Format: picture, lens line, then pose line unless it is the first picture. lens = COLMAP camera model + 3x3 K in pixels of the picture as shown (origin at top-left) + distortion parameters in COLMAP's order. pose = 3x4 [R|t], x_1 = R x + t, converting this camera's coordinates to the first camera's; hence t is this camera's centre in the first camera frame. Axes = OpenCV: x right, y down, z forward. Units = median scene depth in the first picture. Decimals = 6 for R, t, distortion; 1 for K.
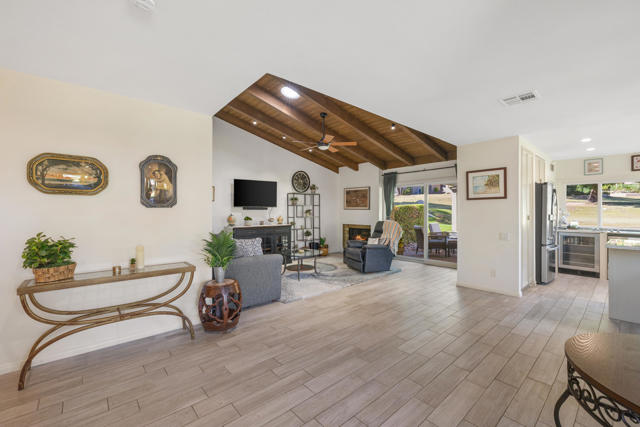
lens RADIAL K [[268.8, 0, 318.2], [0, 268.8, 210.9], [0, 0, 1]] dist [0.001098, 0.000130]
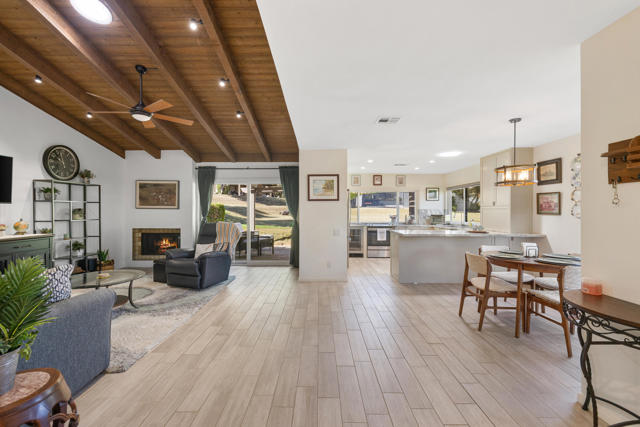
lens RADIAL K [[268.8, 0, 318.2], [0, 268.8, 210.9], [0, 0, 1]] dist [0.001098, 0.000130]
pose [[0.657735, 0.001736, 0.753248, -0.173760], [-0.001977, 0.999998, -0.000578, 0.000185], [-0.753247, -0.001109, 0.657737, 0.191473]]
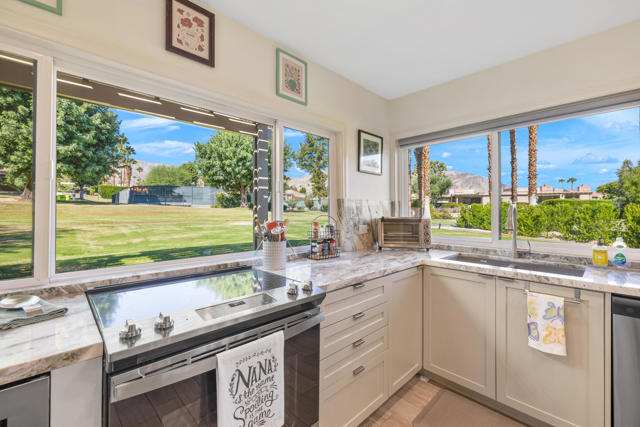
lens RADIAL K [[271.9, 0, 319.6], [0, 271.9, 211.3], [0, 0, 1]] dist [-0.000230, -0.000085]
pose [[-0.047637, -0.000852, 0.998864, 0.763345], [-0.002601, 0.999996, 0.000729, 0.007122], [-0.998861, -0.002563, -0.047639, 0.735678]]
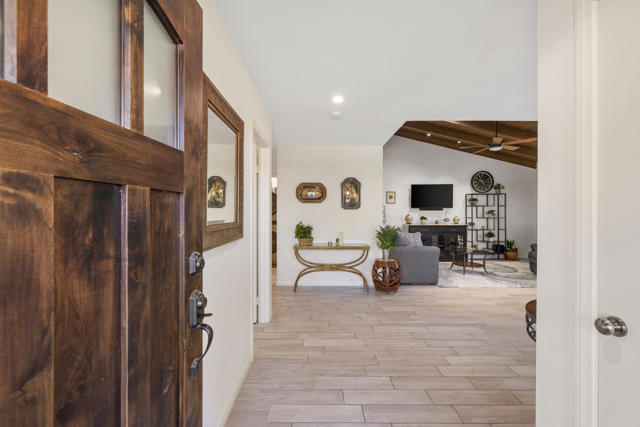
lens RADIAL K [[268.8, 0, 318.2], [0, 268.8, 210.9], [0, 0, 1]] dist [0.001098, 0.000130]
pose [[0.756728, 0.000048, -0.653730, 0.154283], [-0.001281, 0.999998, -0.001410, 0.000085], [0.653728, 0.001905, 0.756727, -0.174107]]
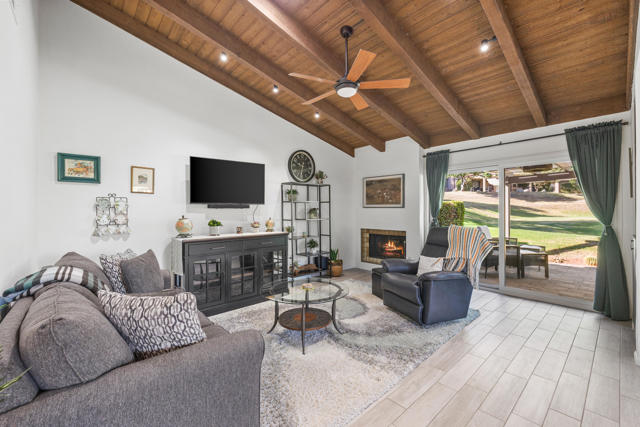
lens RADIAL K [[268.8, 0, 318.2], [0, 268.8, 210.9], [0, 0, 1]] dist [0.001098, 0.000130]
pose [[0.999900, -0.004626, 0.013366, -0.040666], [0.004604, 0.999988, 0.001669, 0.001072], [-0.013374, -0.001607, 0.999909, 0.406006]]
